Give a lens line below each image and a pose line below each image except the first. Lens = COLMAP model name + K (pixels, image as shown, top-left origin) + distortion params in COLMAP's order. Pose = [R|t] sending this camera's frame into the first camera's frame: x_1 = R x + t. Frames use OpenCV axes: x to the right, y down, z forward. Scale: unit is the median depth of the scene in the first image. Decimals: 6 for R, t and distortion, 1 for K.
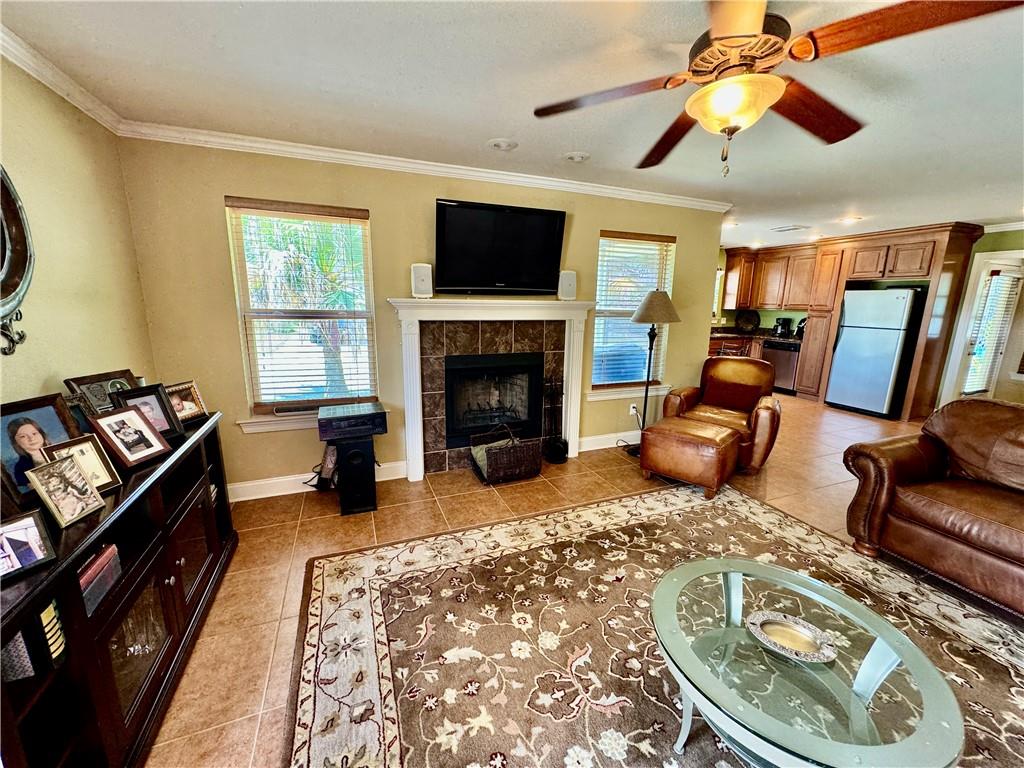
lens RADIAL K [[406.1, 0, 511.8], [0, 406.1, 382.7], [0, 0, 1]] dist [-0.001621, 0.000069]
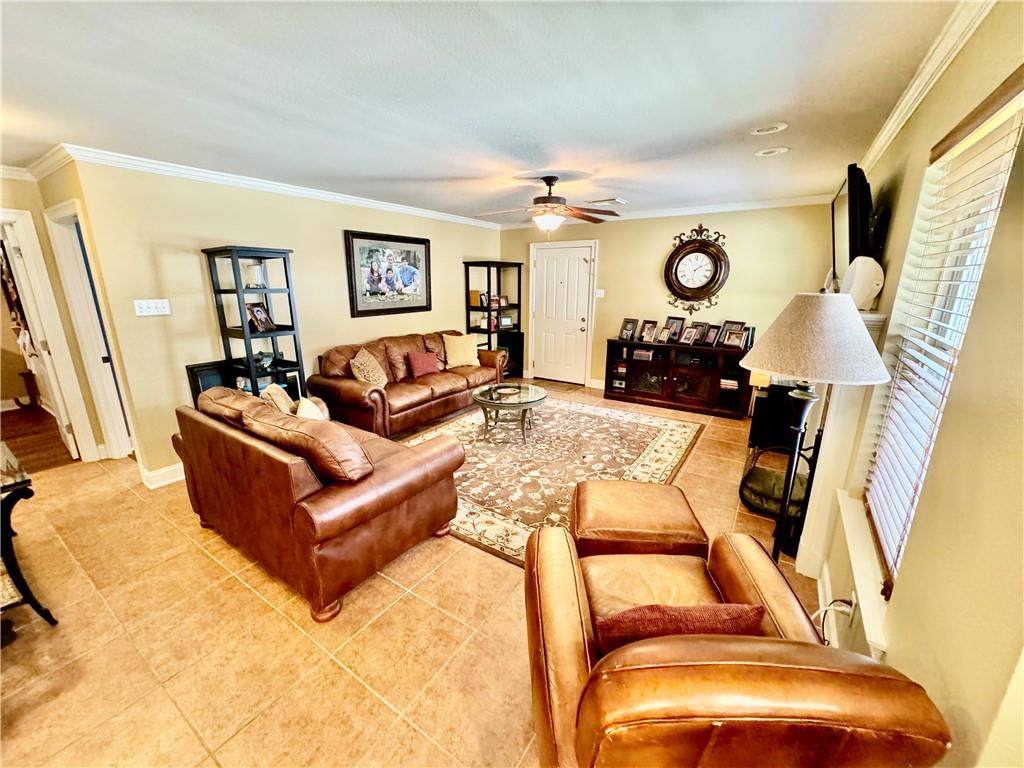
lens RADIAL K [[406.1, 0, 515.7], [0, 406.1, 384.6], [0, 0, 1]] dist [-0.001621, 0.000069]
pose [[-0.819289, 0.130636, -0.558301, 0.935478], [-0.129956, 0.906054, 0.402712, -0.295682], [0.558460, 0.402492, -0.725343, 1.289185]]
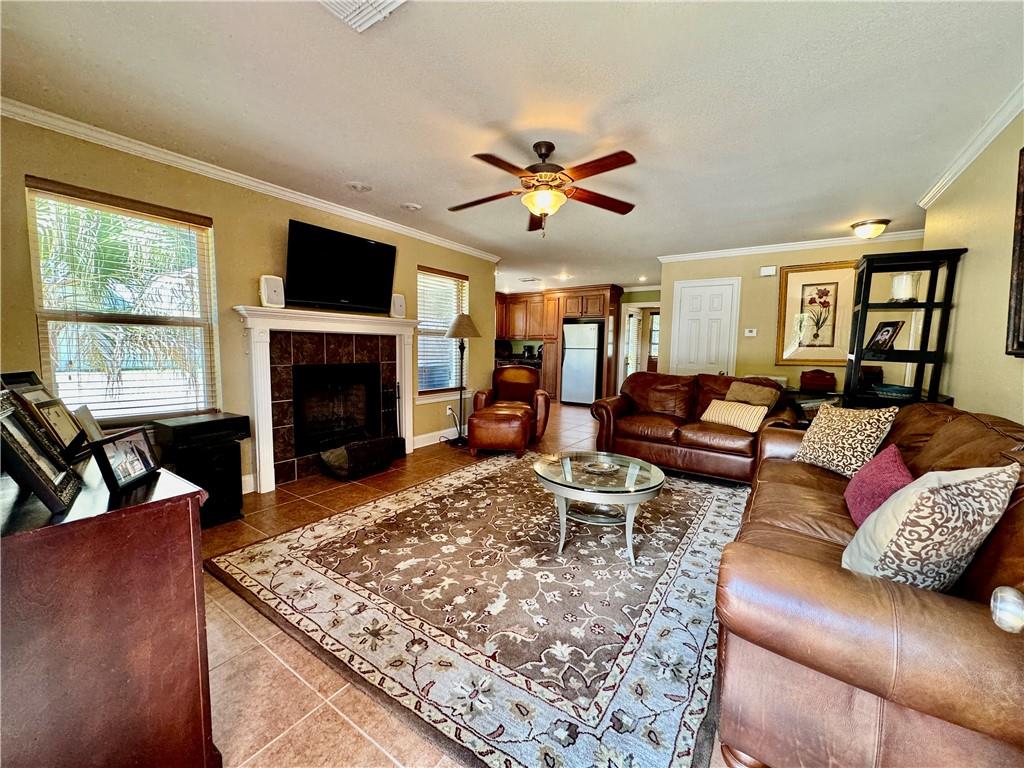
lens RADIAL K [[406.1, 0, 511.1], [0, 406.1, 384.6], [0, 0, 1]] dist [-0.001621, 0.000069]
pose [[0.832999, -0.054628, 0.550571, -0.276368], [0.109156, 0.991781, -0.066746, 0.115552], [-0.542400, 0.115697, 0.832115, -0.168578]]
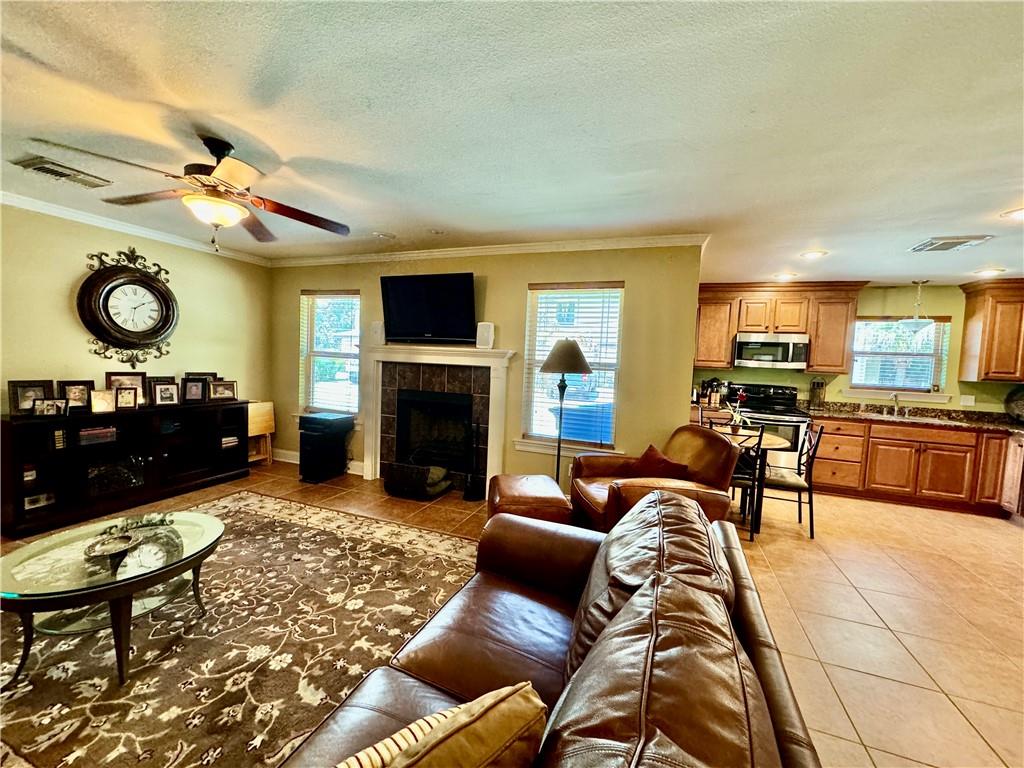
lens RADIAL K [[406.1, 0, 512.9], [0, 406.1, 381.4], [0, 0, 1]] dist [-0.001621, 0.000069]
pose [[0.737416, 0.055895, -0.673122, 1.009010], [-0.166678, 0.980809, -0.101154, -0.018709], [0.654550, 0.186787, 0.732581, 0.280526]]
